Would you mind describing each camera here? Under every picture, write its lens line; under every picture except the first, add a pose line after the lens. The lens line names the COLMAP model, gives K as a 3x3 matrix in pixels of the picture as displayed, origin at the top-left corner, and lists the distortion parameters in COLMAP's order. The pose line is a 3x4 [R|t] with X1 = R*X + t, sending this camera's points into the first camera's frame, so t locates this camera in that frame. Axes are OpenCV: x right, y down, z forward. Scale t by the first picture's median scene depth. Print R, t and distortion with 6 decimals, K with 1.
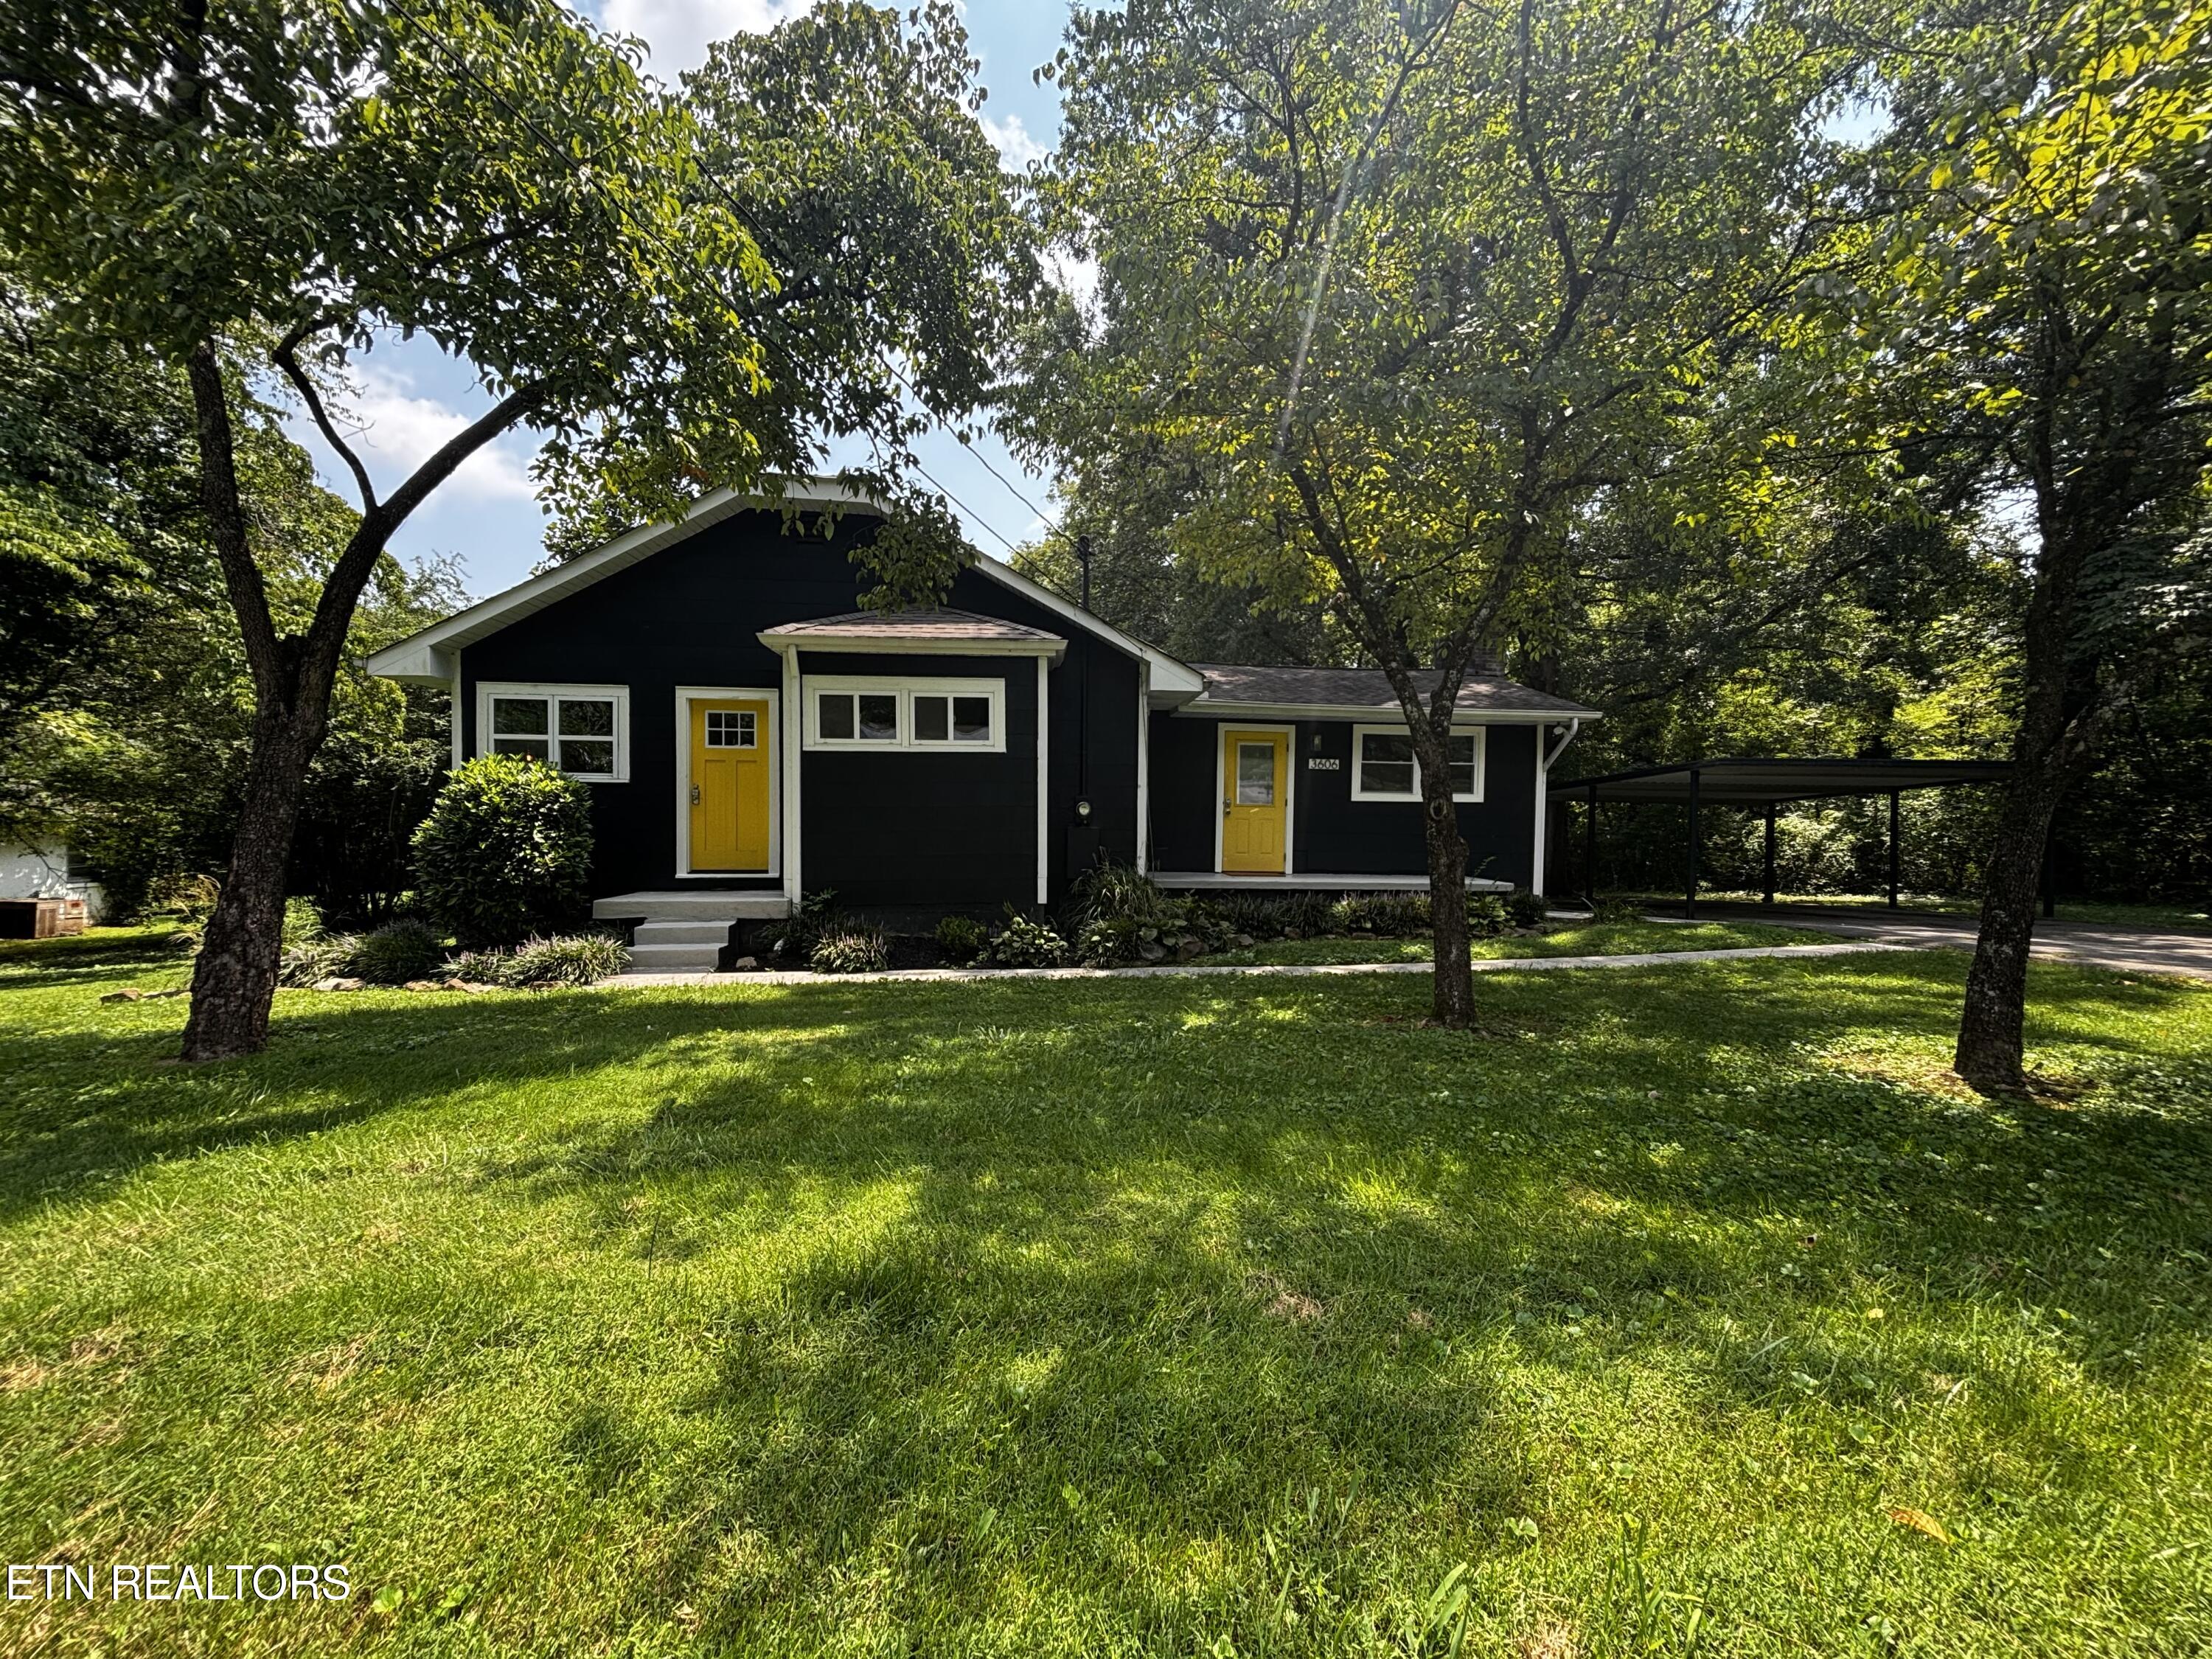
lens RADIAL K [[896.1, 0, 1120.0], [0, 896.1, 825.1], [0, 0, 1]] dist [0.020997, -0.008563]
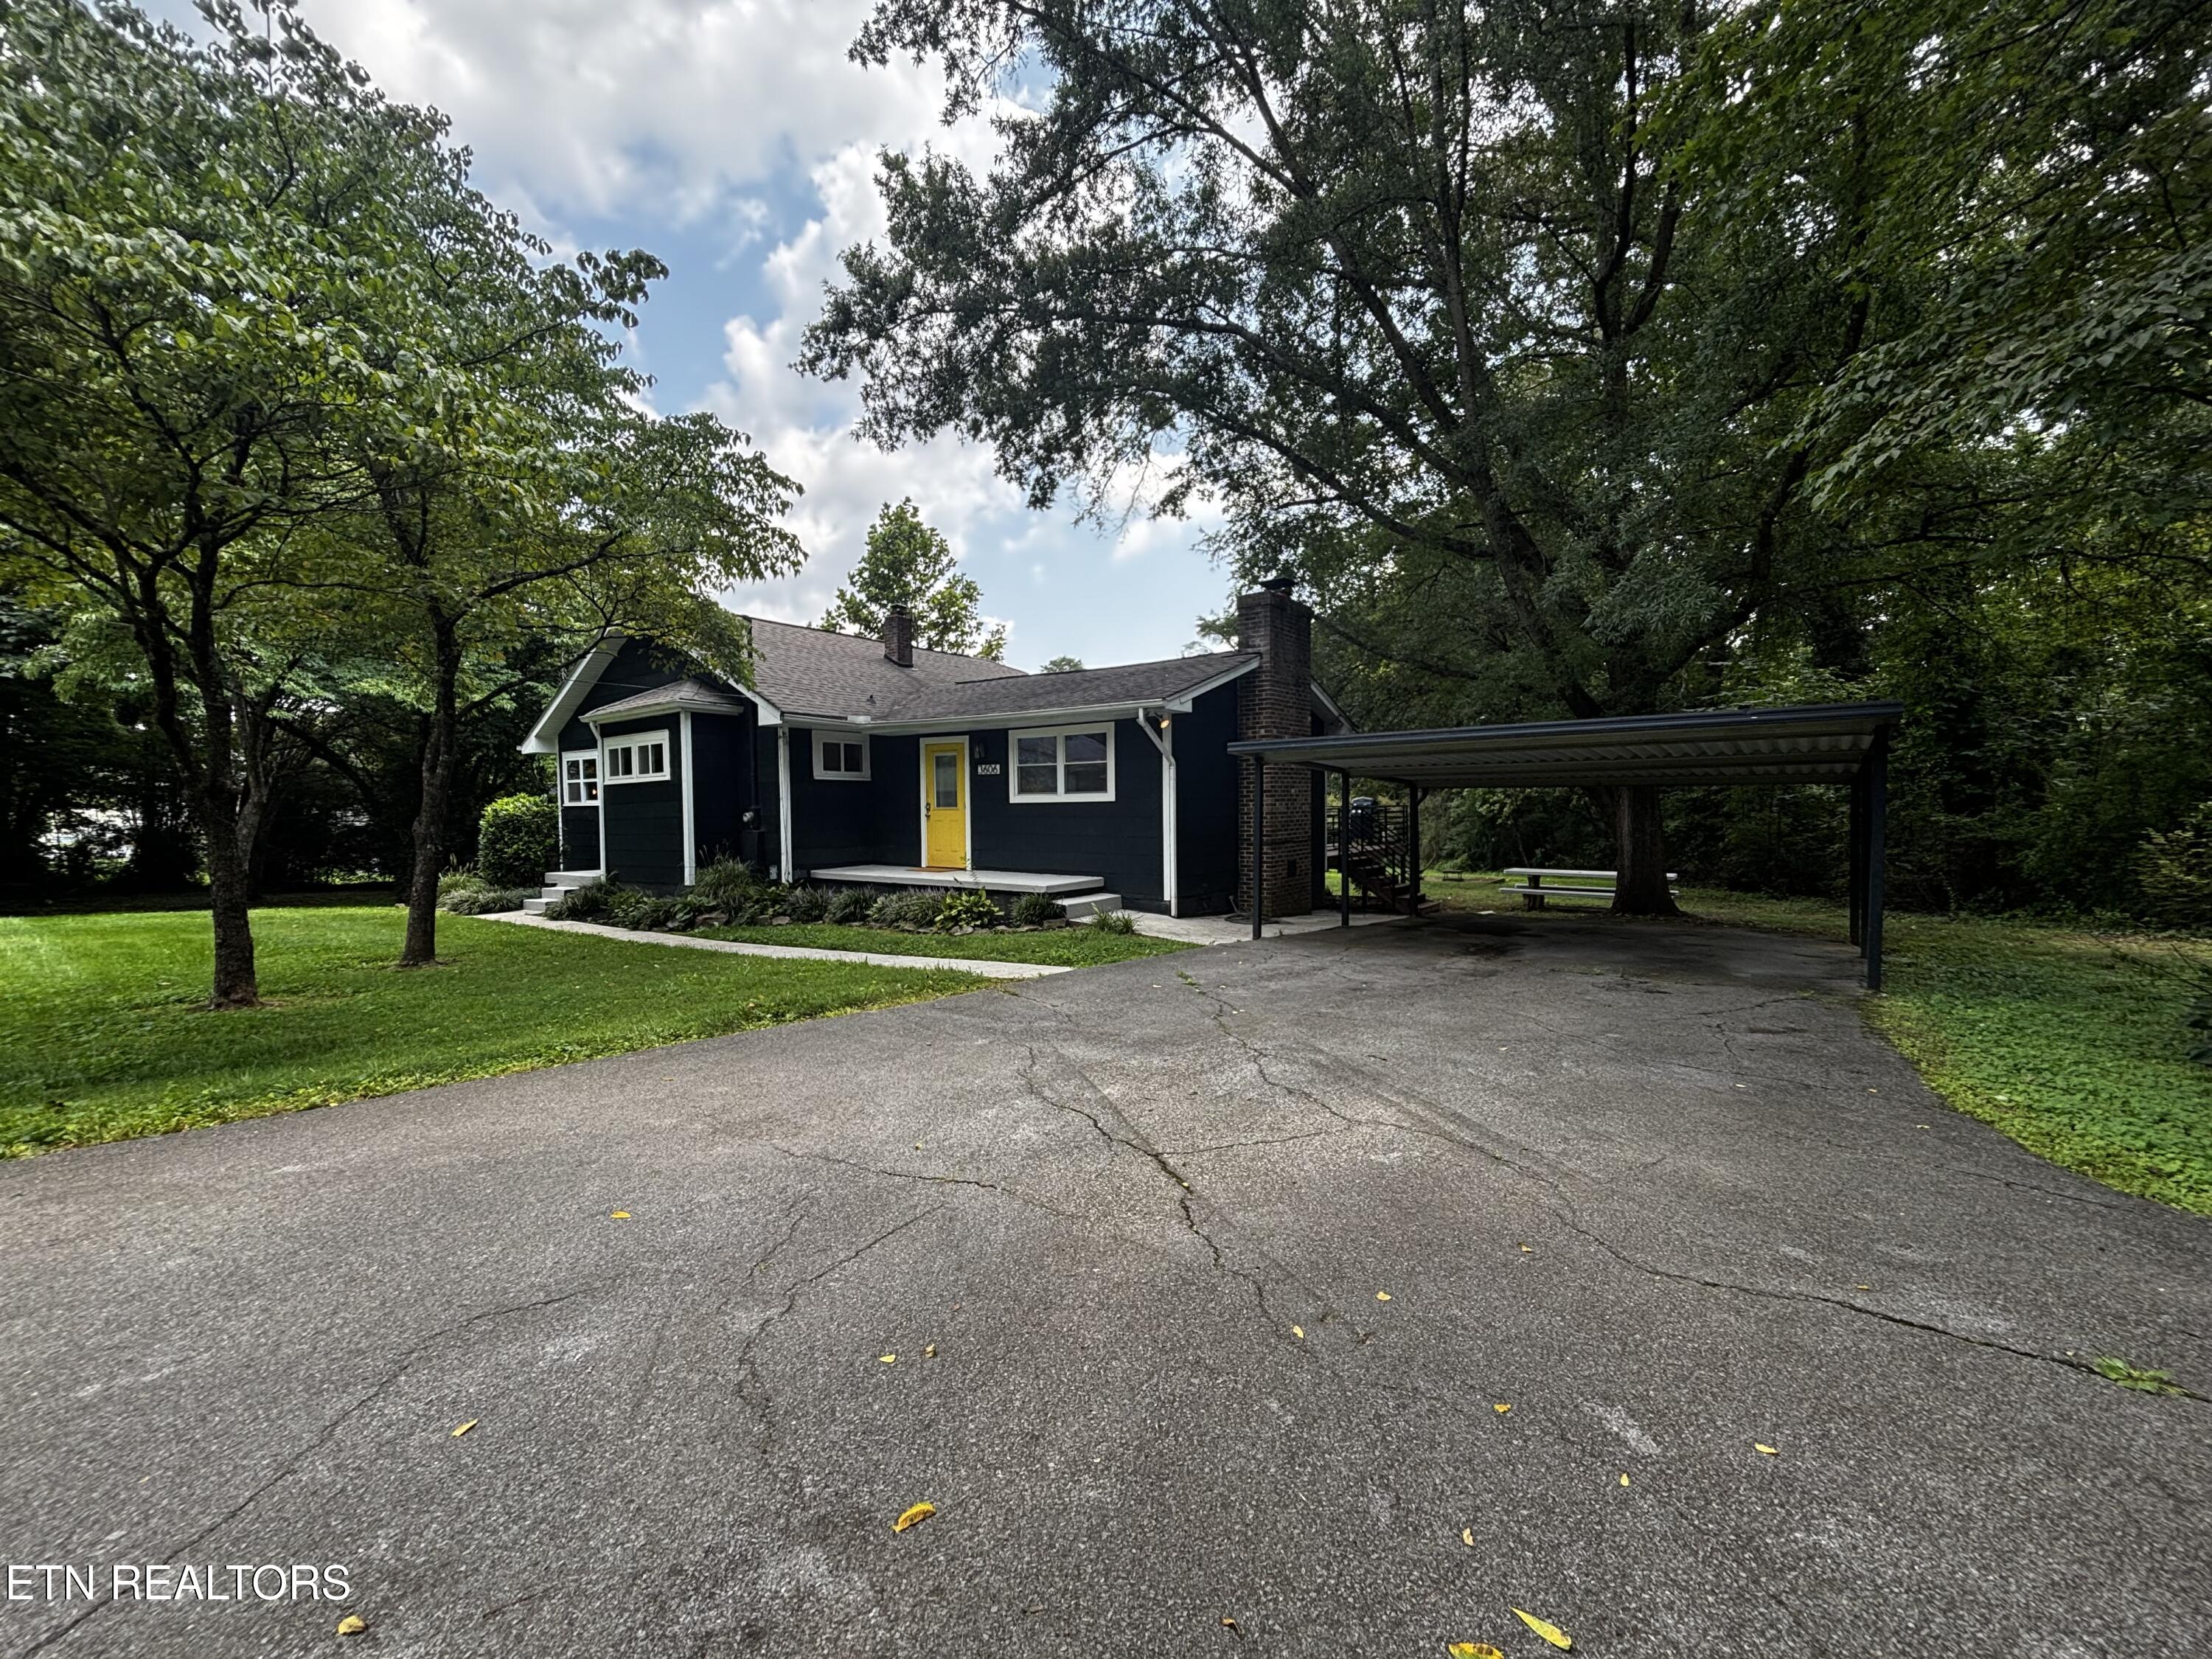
lens RADIAL K [[891.6, 0, 1094.3], [0, 891.6, 843.7], [0, 0, 1]] dist [0.007695, 0.000397]
pose [[0.746665, 0.008983, -0.665140, 1.281658], [0.013988, 0.999476, 0.029200, -0.011507], [0.665054, -0.031106, 0.746148, 0.360814]]
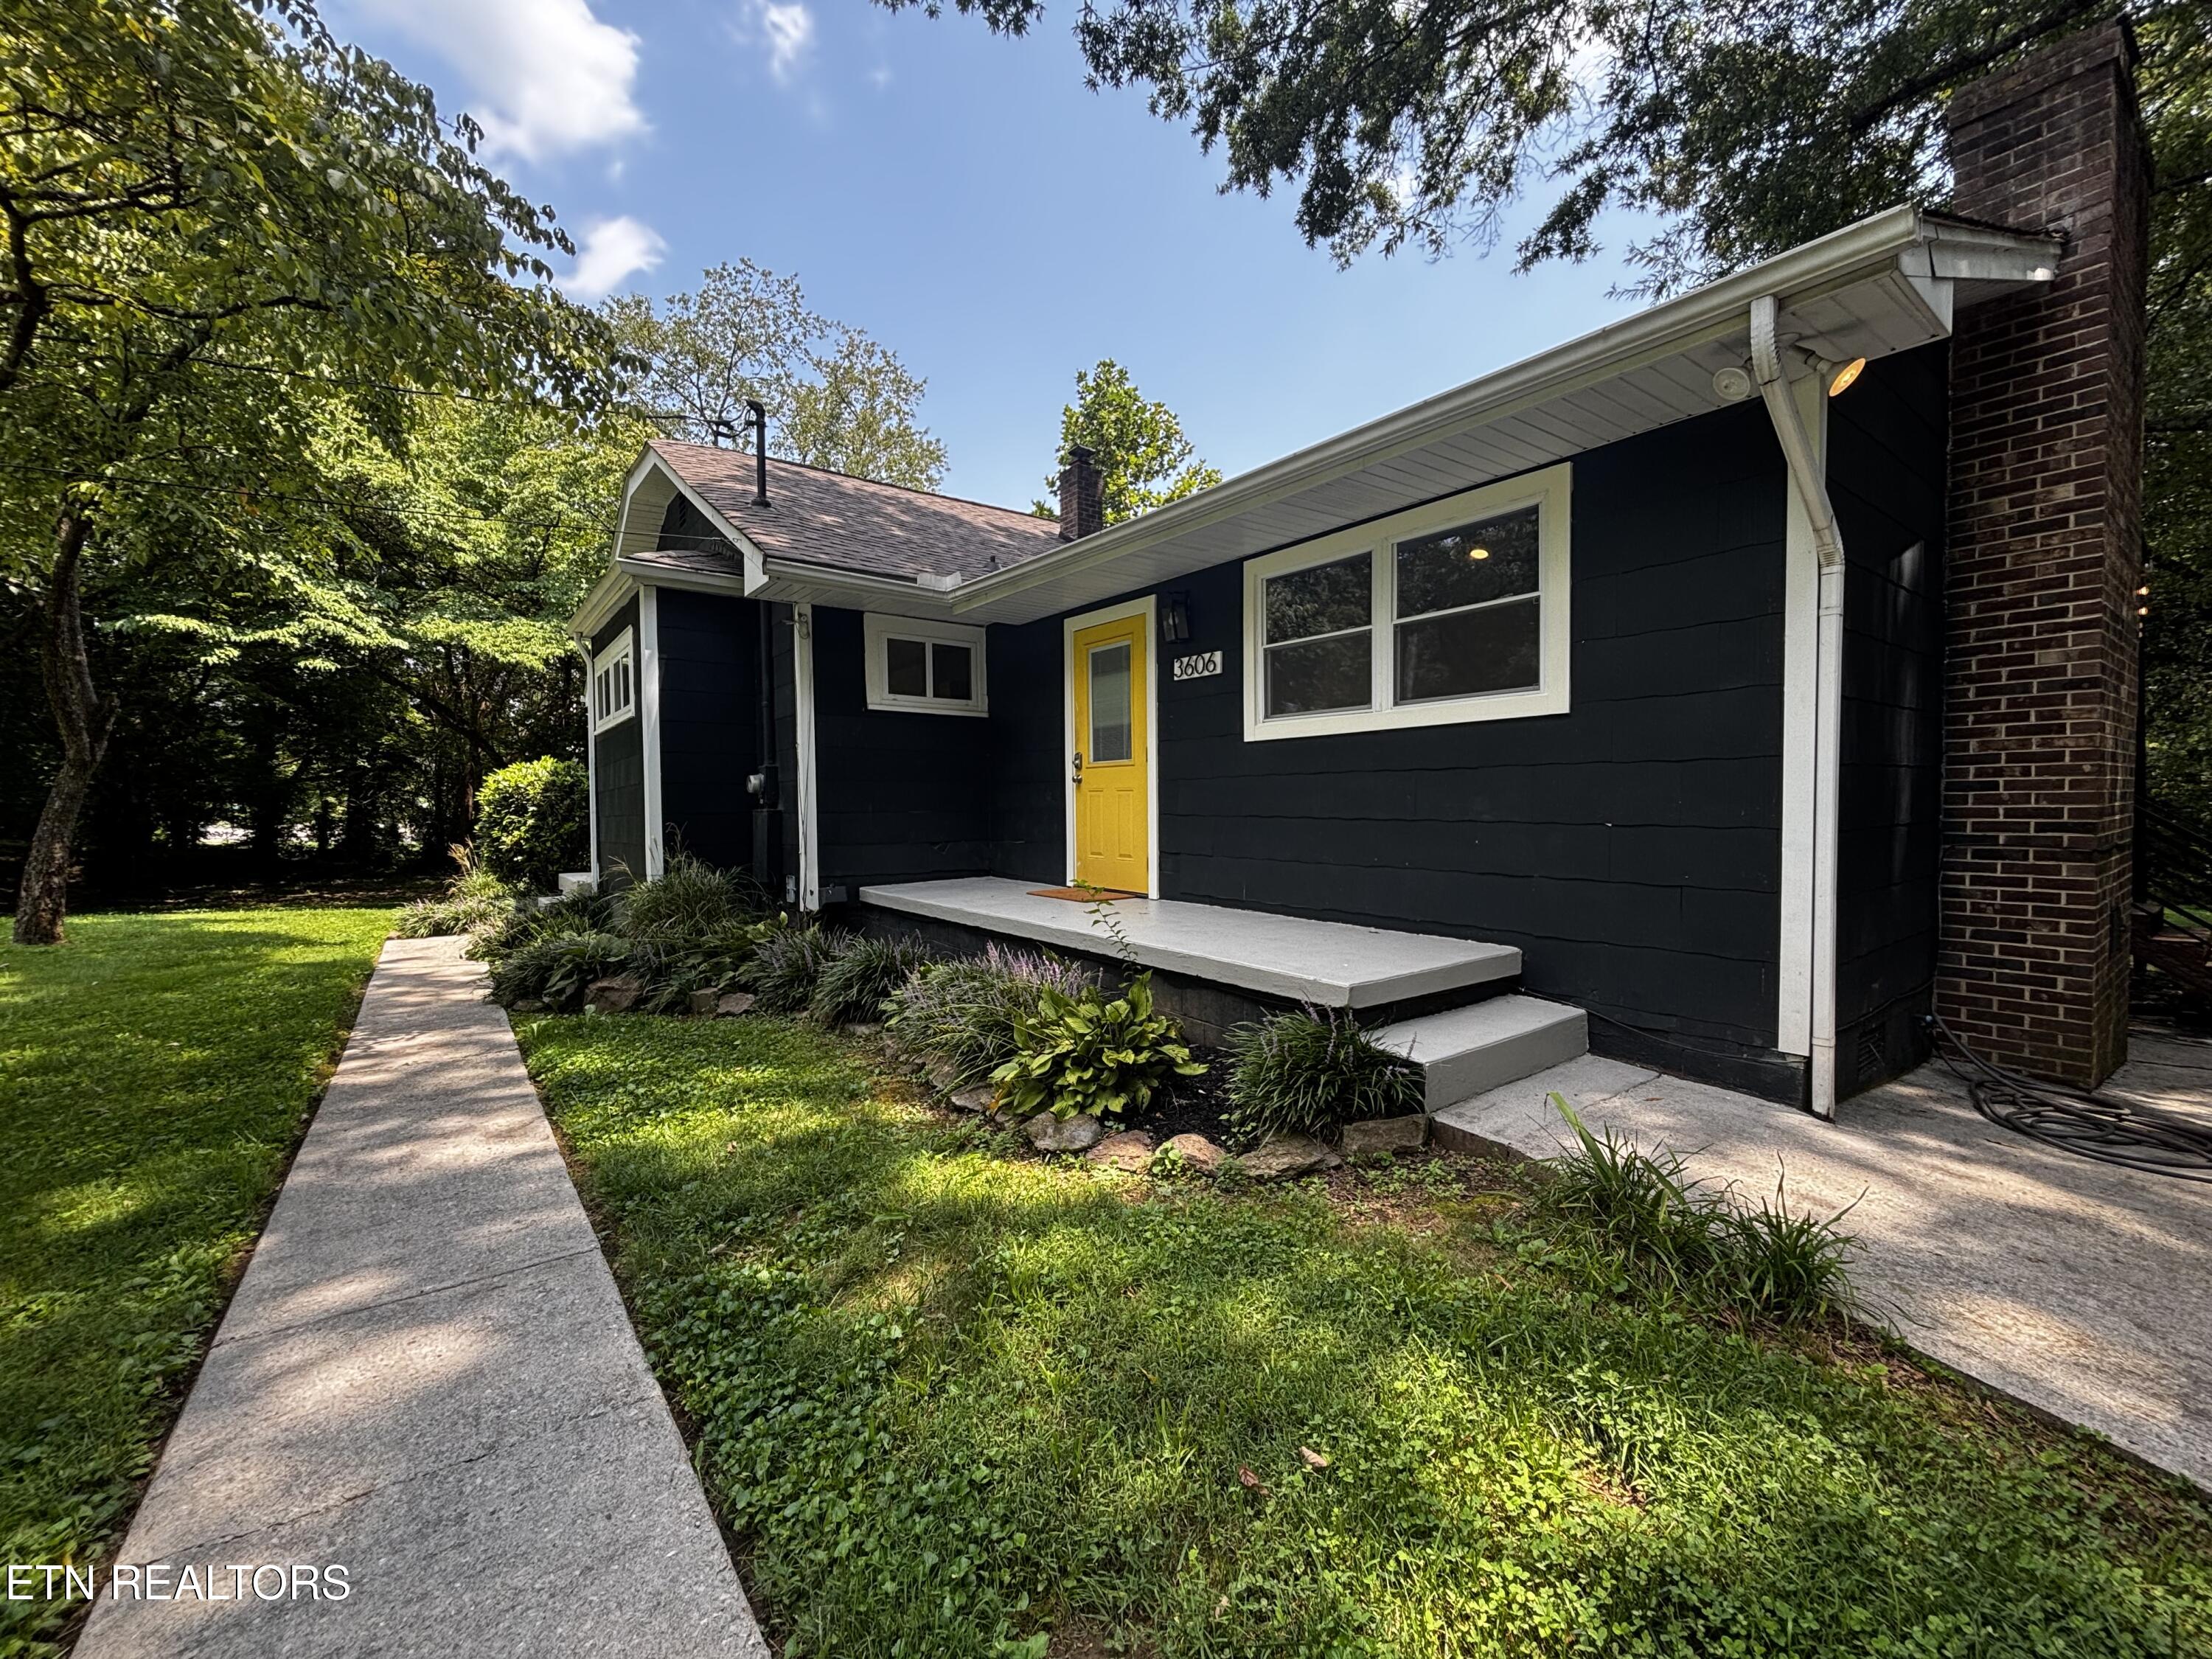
lens RADIAL K [[875.3, 0, 1093.1], [0, 875.3, 831.1], [0, 0, 1]] dist [0.003586, -0.000232]
pose [[0.515747, 0.010885, -0.856672, 0.725281], [0.012027, 0.999729, 0.019944, 0.008041], [0.856657, -0.020589, 0.515476, 0.902346]]
